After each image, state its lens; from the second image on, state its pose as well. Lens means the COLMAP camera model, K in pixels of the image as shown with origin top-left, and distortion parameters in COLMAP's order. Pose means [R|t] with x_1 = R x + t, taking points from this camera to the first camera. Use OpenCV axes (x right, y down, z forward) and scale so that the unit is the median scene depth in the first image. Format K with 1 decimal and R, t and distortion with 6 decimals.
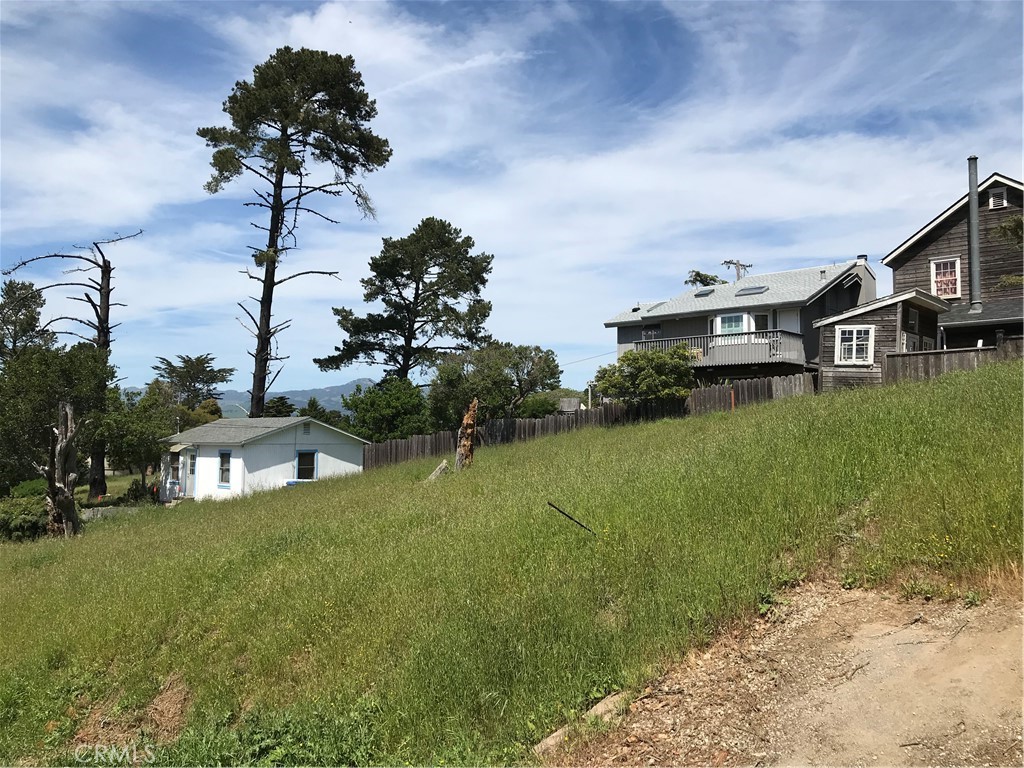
lens RADIAL K [[850.5, 0, 511.4], [0, 850.5, 385.4], [0, 0, 1]] dist [0.042125, -0.044055]
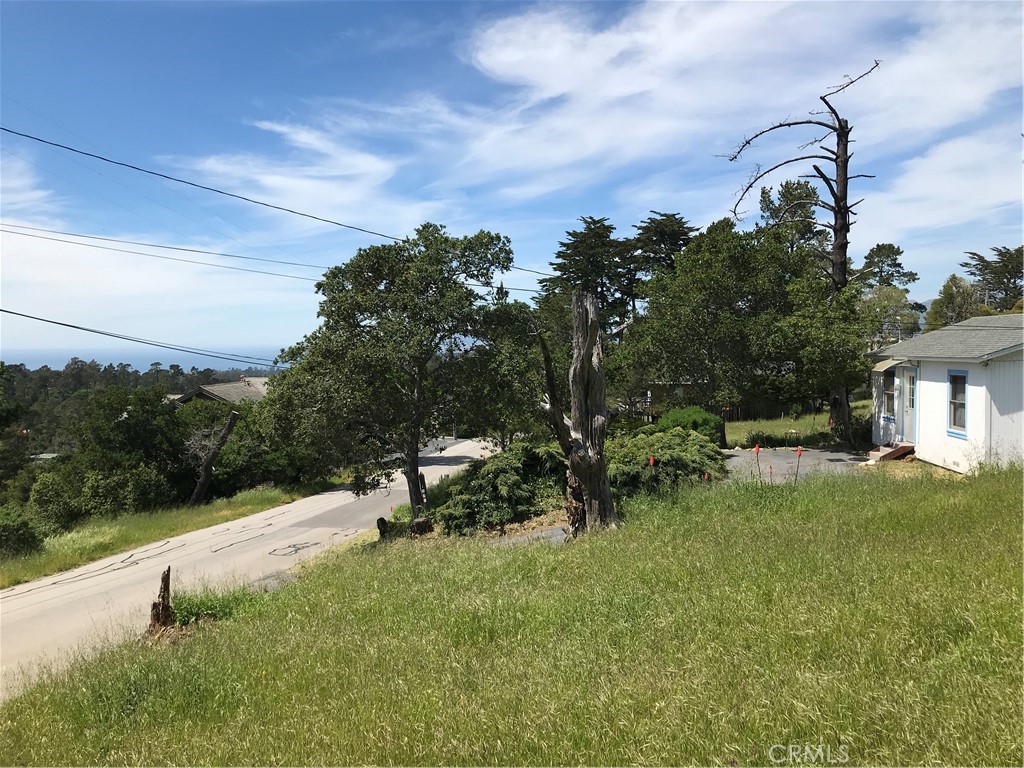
lens RADIAL K [[850.5, 0, 521.5], [0, 850.5, 372.2], [0, 0, 1]] dist [0.042125, -0.044055]
pose [[0.622175, 0.014351, -0.782746, -0.044901], [0.057543, 0.996289, 0.064004, 0.015804], [0.780760, -0.084863, 0.619041, 0.283414]]
